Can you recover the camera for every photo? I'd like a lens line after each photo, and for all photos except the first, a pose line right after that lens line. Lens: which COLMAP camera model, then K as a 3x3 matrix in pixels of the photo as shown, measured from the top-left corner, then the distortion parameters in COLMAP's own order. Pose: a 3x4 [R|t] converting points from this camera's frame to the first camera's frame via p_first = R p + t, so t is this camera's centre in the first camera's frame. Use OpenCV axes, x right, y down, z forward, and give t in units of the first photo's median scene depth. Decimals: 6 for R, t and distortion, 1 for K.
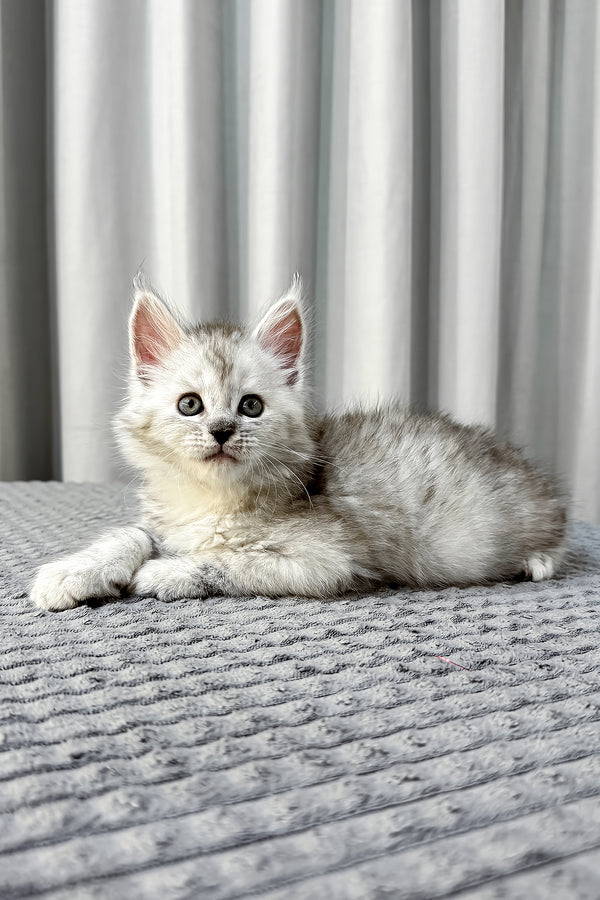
lens RADIAL K [[807.6, 0, 308.4], [0, 807.6, 450.2], [0, 0, 1]] dist [-0.025790, -0.020279]
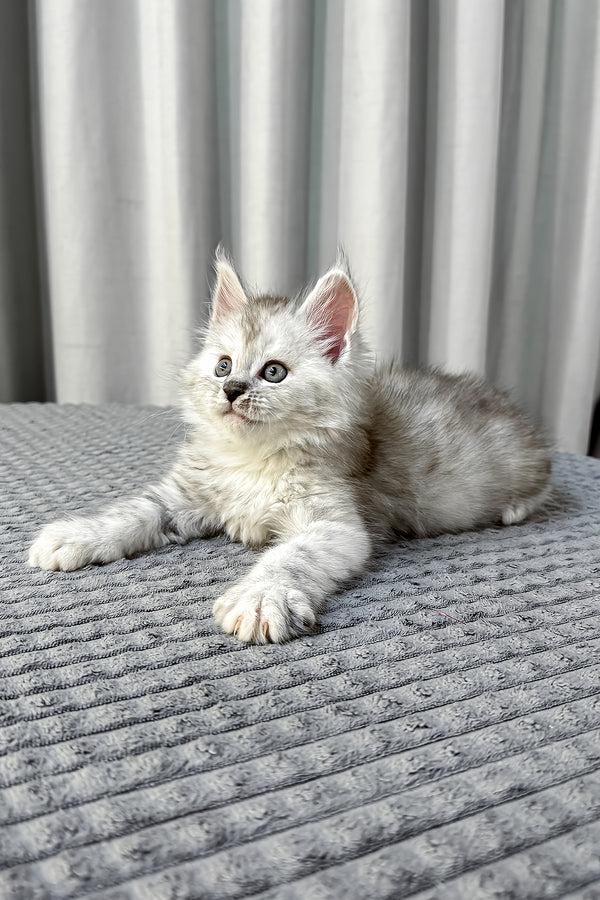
lens RADIAL K [[847.9, 0, 299.5], [0, 847.9, 448.0], [0, 0, 1]] dist [-0.037532, 0.000000]
pose [[0.999782, 0.001907, 0.020768, -0.071847], [-0.004899, 0.989418, 0.145011, -0.168861], [-0.020272, -0.145081, 0.989212, -0.197347]]
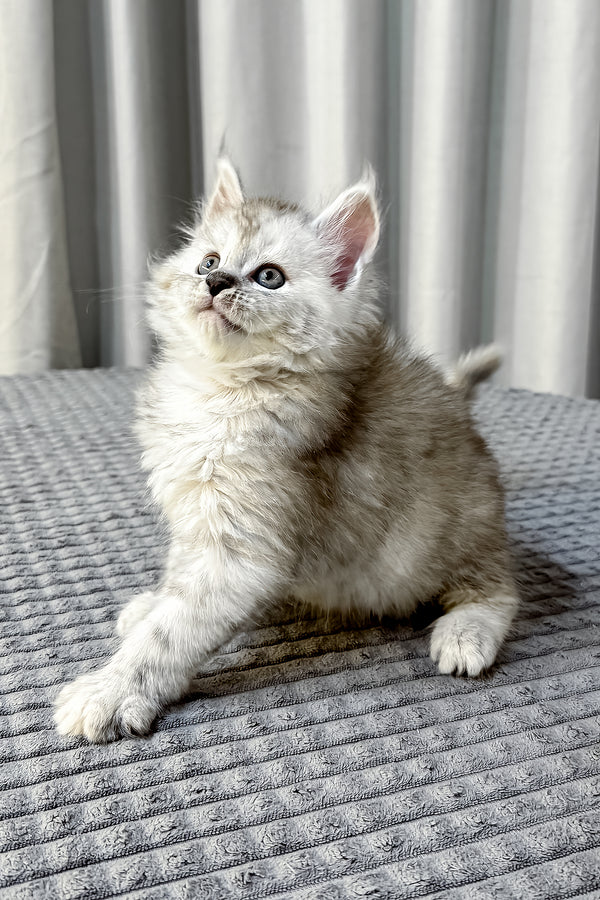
lens RADIAL K [[1103.3, 0, 308.8], [0, 1103.3, 358.2], [0, 0, 1]] dist [-0.000857, 0.000000]
pose [[0.994029, 0.016927, -0.107795, -0.163550], [0.000721, 0.986853, 0.161618, -0.503786], [0.109114, -0.160731, 0.980948, -0.740837]]
